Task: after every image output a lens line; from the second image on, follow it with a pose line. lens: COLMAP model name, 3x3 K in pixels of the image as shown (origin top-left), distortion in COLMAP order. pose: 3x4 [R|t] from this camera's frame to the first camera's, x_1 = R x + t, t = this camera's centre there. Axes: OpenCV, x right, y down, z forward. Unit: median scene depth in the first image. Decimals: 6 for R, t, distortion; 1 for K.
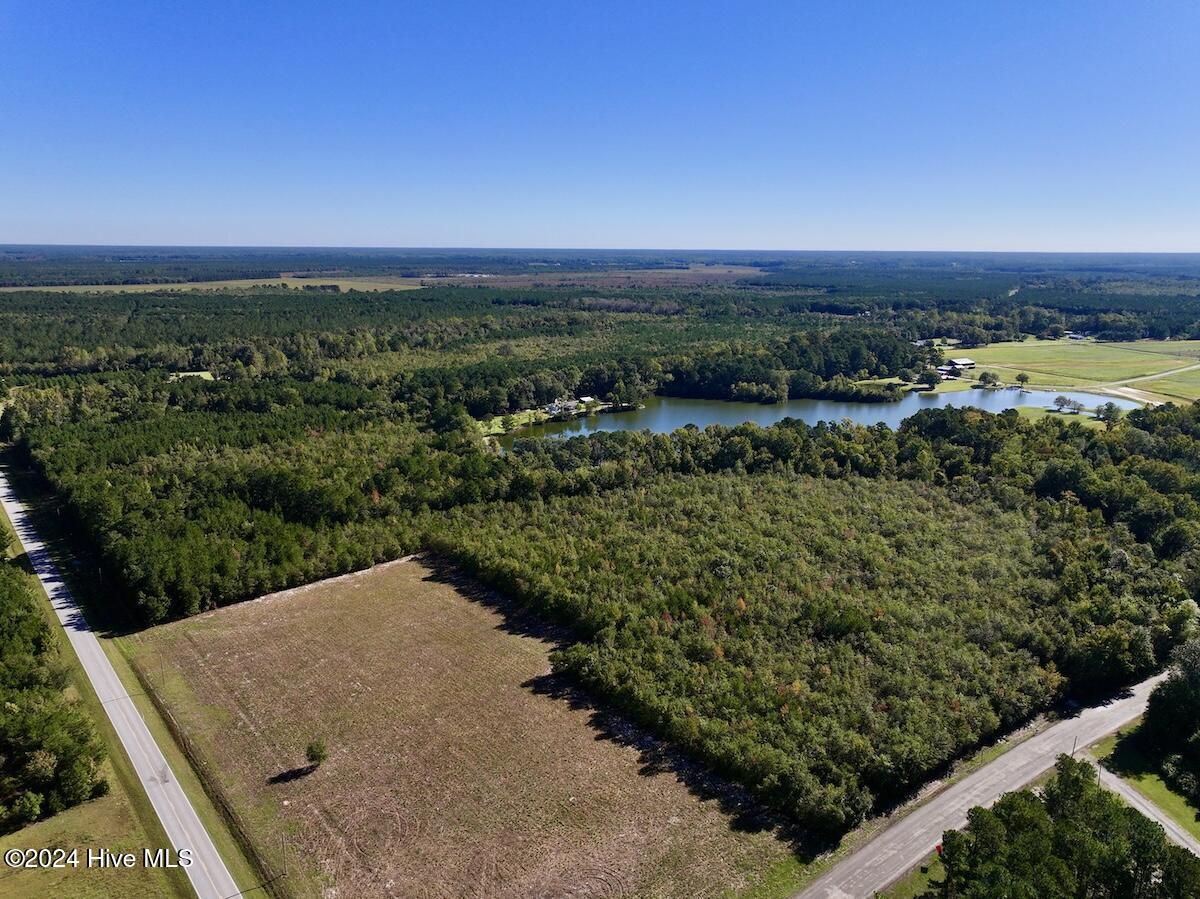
lens RADIAL K [[854.2, 0, 606.3], [0, 854.2, 449.8], [0, 0, 1]] dist [0.001450, 0.009621]
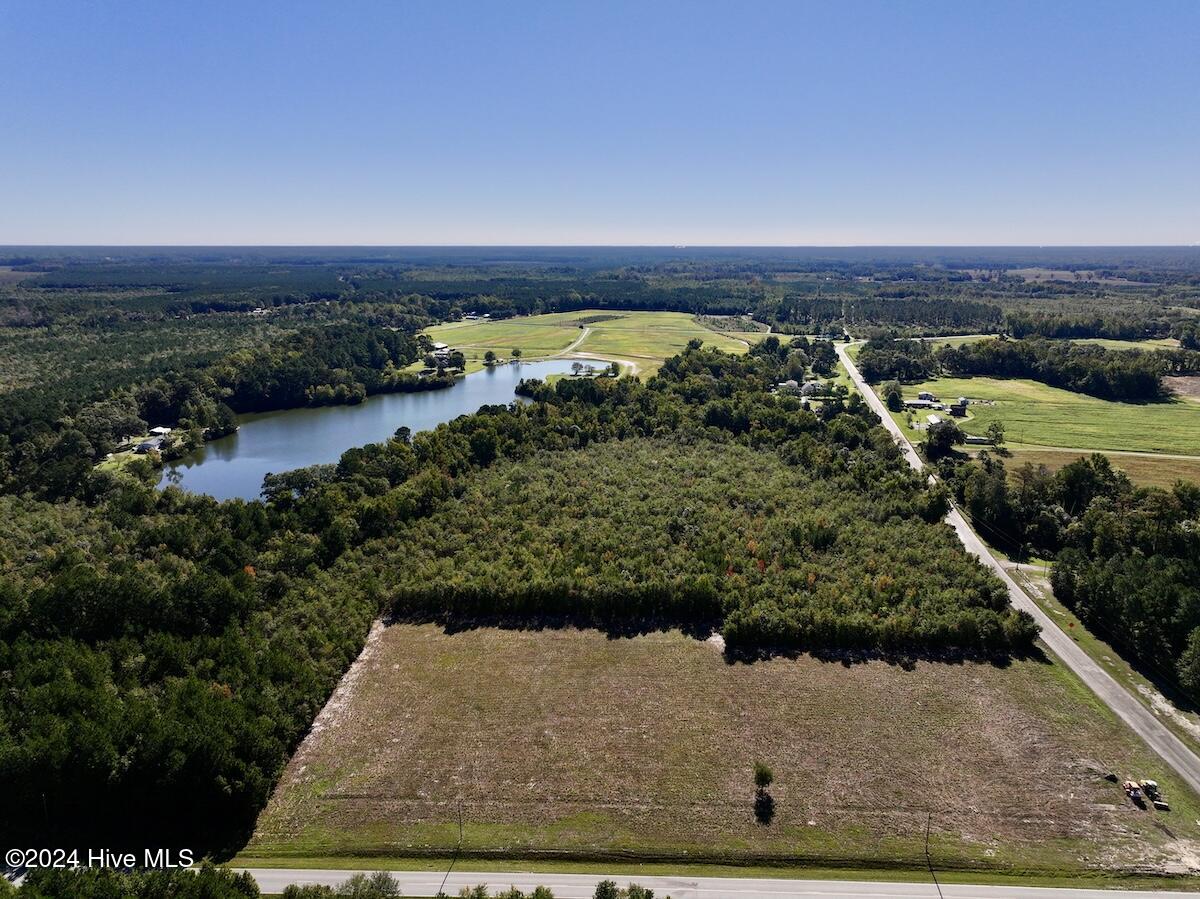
lens RADIAL K [[854.2, 0, 606.3], [0, 854.2, 449.8], [0, 0, 1]] dist [0.001450, 0.009621]
pose [[0.664776, -0.182196, 0.724484, -0.584048], [0.177621, 0.980541, 0.083608, -0.059048], [-0.725619, 0.073103, 0.684202, 0.247507]]
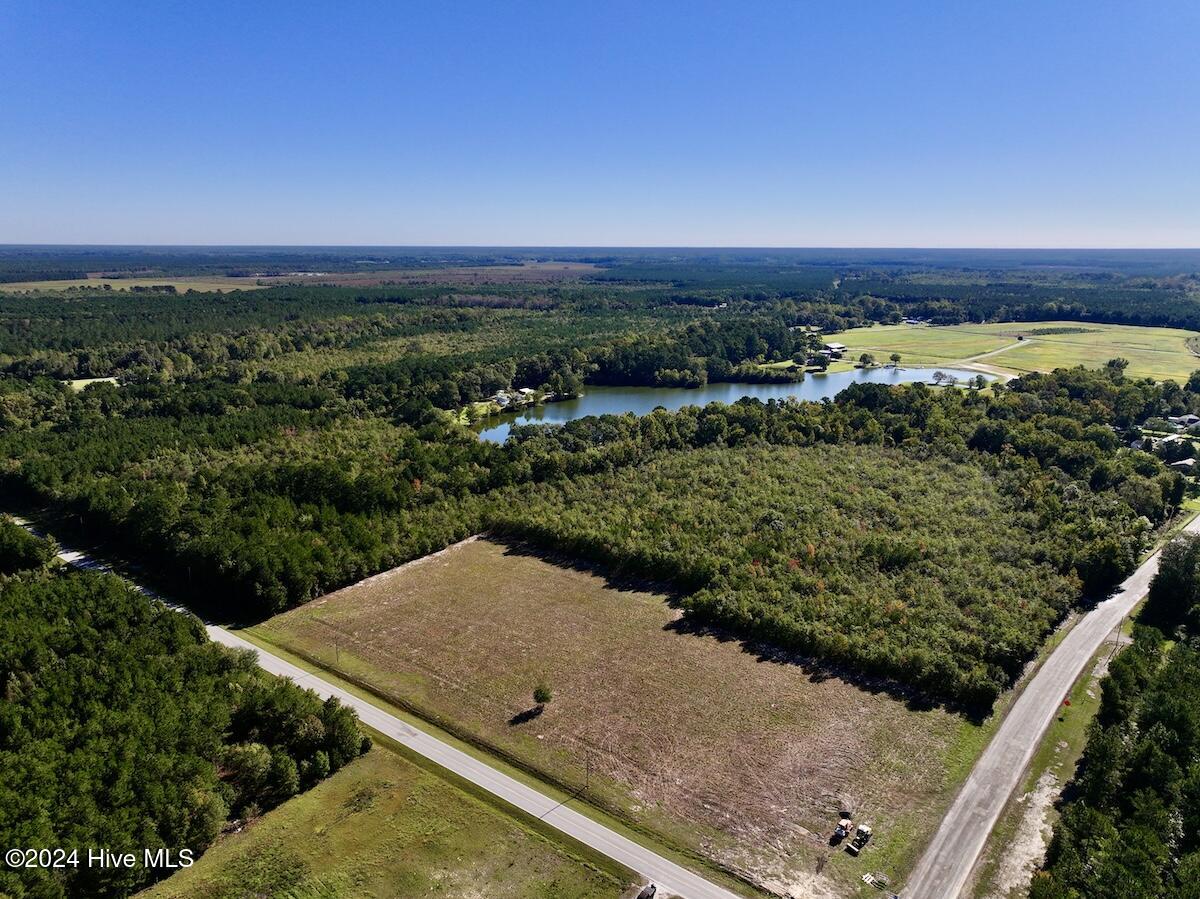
lens RADIAL K [[854.2, 0, 606.3], [0, 854.2, 449.8], [0, 0, 1]] dist [0.001450, 0.009621]
pose [[0.976751, -0.053393, 0.207620, -0.257577], [0.052702, 0.998571, 0.008865, 0.015579], [-0.207797, 0.002283, 0.978169, -0.060941]]
